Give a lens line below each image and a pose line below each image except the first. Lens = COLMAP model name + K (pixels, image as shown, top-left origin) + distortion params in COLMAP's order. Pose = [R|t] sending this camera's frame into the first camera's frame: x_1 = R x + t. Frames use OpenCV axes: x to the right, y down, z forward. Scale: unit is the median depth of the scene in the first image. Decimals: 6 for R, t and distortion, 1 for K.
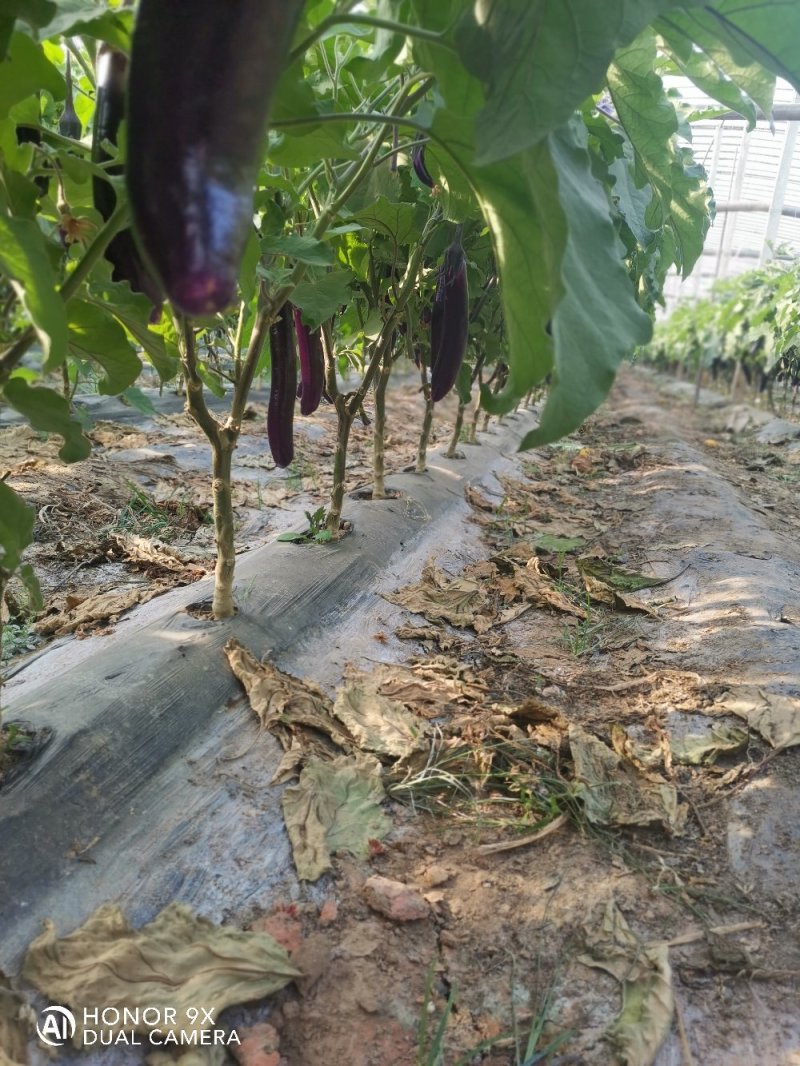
lens RADIAL K [[759.0, 0, 399.8], [0, 759.0, 535.9], [0, 0, 1]] dist [0.004445, -0.000950]
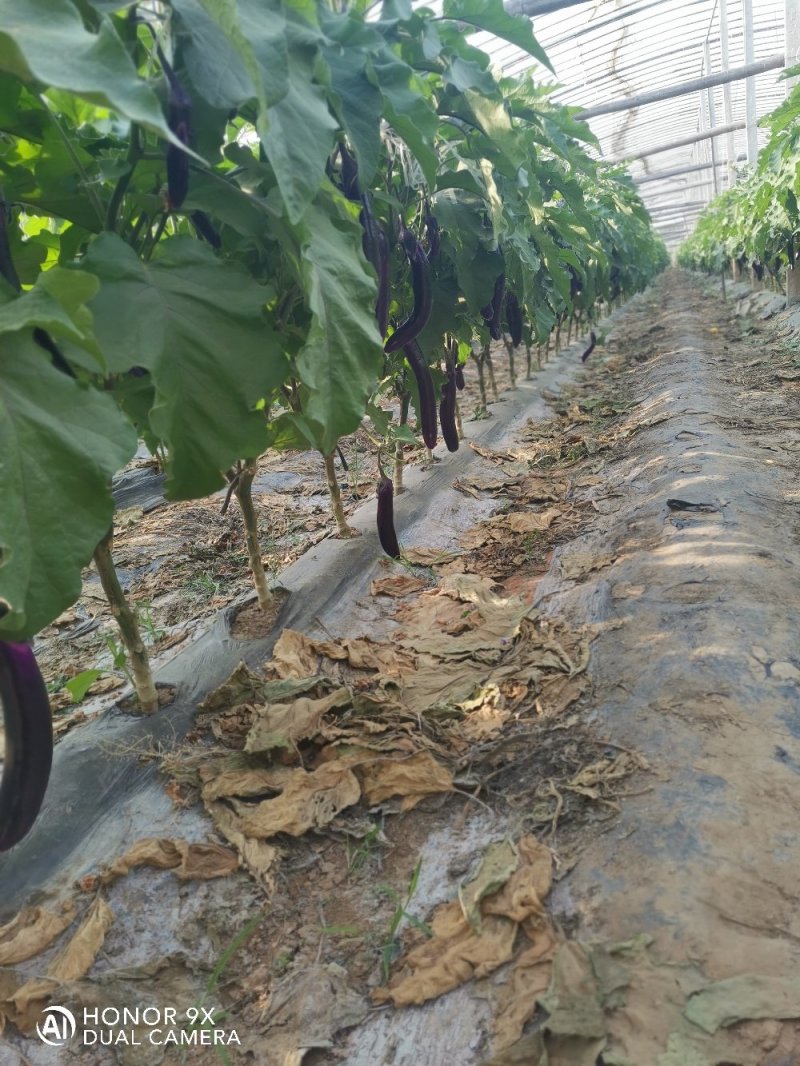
lens RADIAL K [[759.0, 0, 397.4], [0, 759.0, 529.8], [0, 0, 1]] dist [0.004445, -0.000950]
pose [[0.963696, -0.227620, -0.139569, -0.062400], [0.230818, 0.972972, 0.006951, 0.159495], [0.134215, -0.038914, 0.990188, -0.830916]]
